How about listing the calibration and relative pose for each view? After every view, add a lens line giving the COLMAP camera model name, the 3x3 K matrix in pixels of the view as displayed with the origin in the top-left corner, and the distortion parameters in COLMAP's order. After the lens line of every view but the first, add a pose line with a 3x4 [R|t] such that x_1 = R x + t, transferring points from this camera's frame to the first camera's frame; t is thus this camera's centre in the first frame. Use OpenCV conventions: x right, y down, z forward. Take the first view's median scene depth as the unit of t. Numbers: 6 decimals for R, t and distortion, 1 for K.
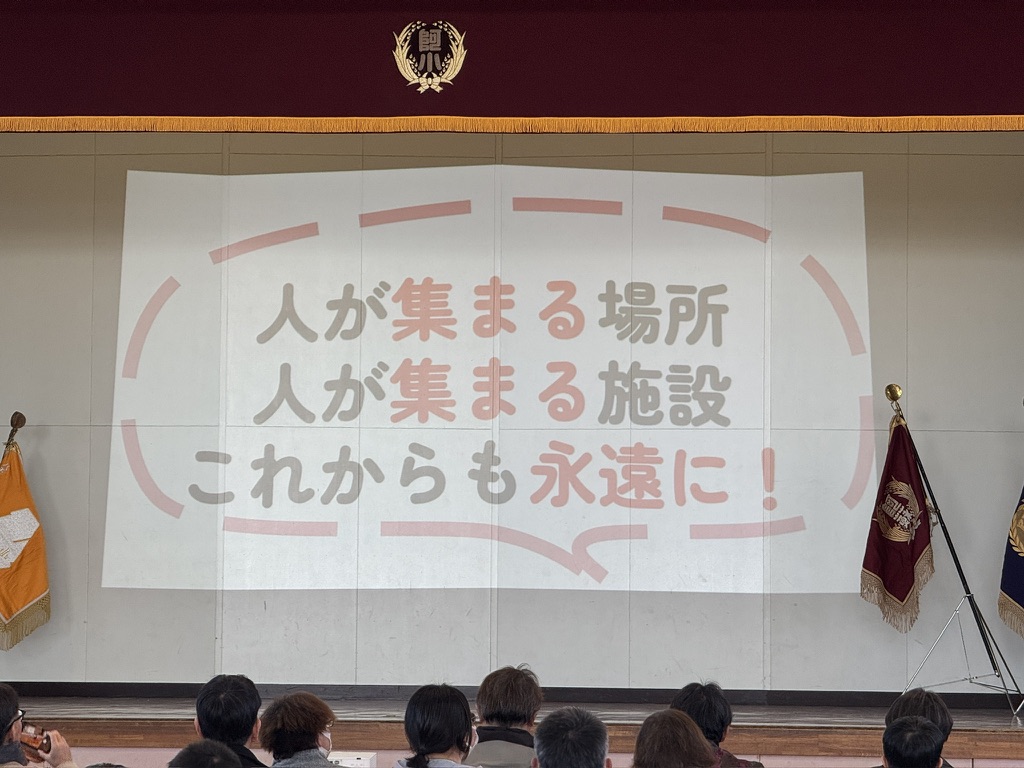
lens RADIAL K [[3588.7, 0, 499.6], [0, 3588.7, 342.4], [0, 0, 1]] dist [0.346789, 0.000000]
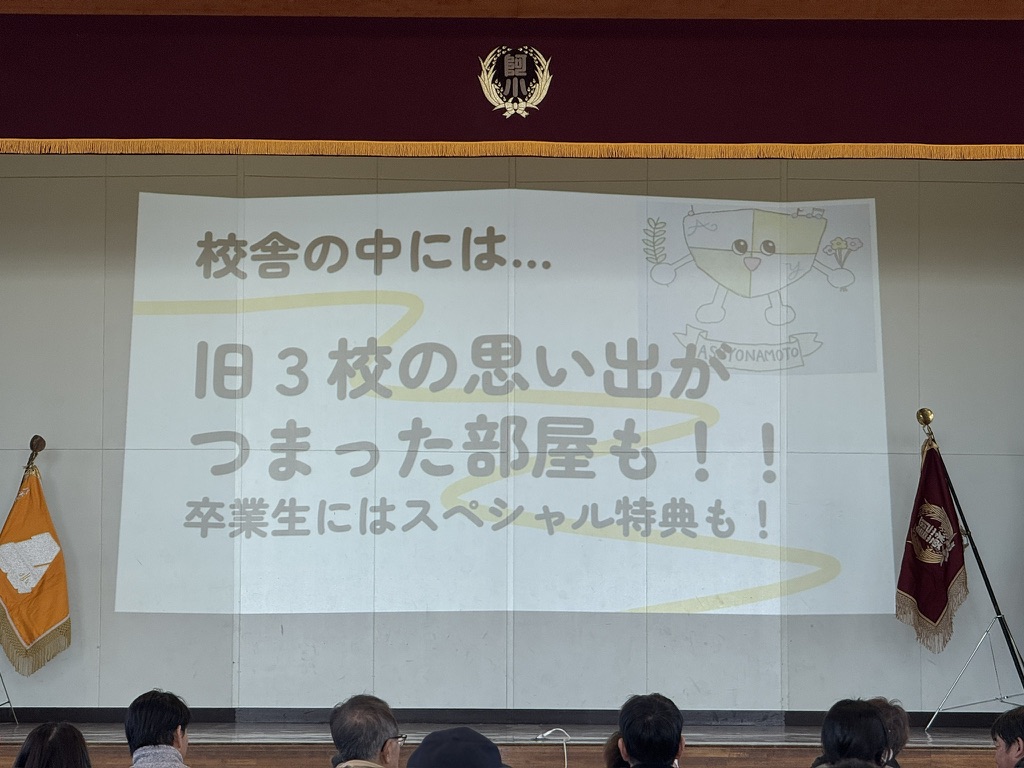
lens RADIAL K [[3588.7, 0, 480.6], [0, 3588.7, 379.0], [0, 0, 1]] dist [0.346789, 0.000000]
pose [[0.994907, 0.001423, 0.100783, -0.117515], [-0.001880, 0.999988, 0.004445, -0.000913], [-0.100775, -0.004612, 0.994899, 0.002773]]
